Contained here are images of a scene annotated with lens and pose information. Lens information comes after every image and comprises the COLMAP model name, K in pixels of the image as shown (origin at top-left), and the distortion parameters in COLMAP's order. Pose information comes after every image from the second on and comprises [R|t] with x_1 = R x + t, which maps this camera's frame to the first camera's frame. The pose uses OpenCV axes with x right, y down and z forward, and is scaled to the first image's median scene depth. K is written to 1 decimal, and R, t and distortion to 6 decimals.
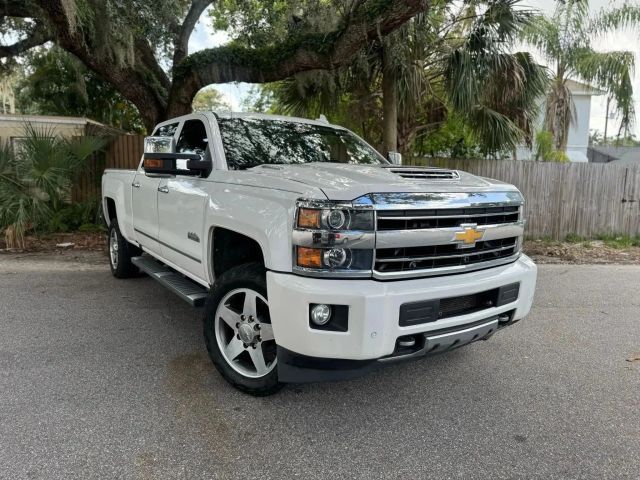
lens RADIAL K [[467.3, 0, 326.9], [0, 467.3, 254.7], [0, 0, 1]] dist [0.013165, -0.020574]
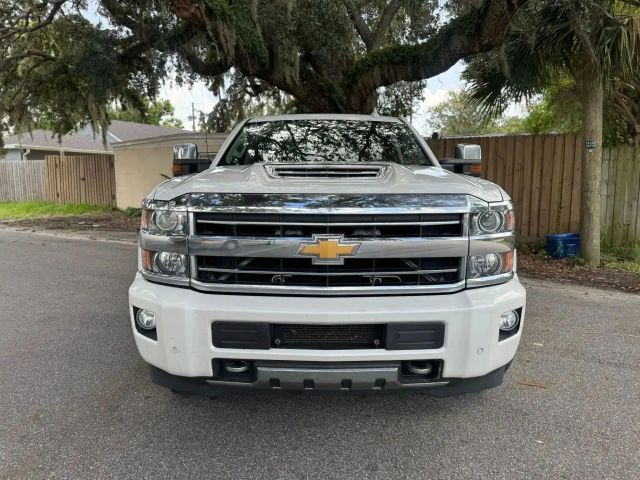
lens RADIAL K [[467.3, 0, 318.7], [0, 467.3, 244.7], [0, 0, 1]] dist [0.013165, -0.020574]
pose [[0.804544, 0.063757, -0.590461, 0.747803], [-0.078431, 0.996919, 0.000779, -0.047514], [0.588692, 0.045684, 0.807066, 0.365914]]
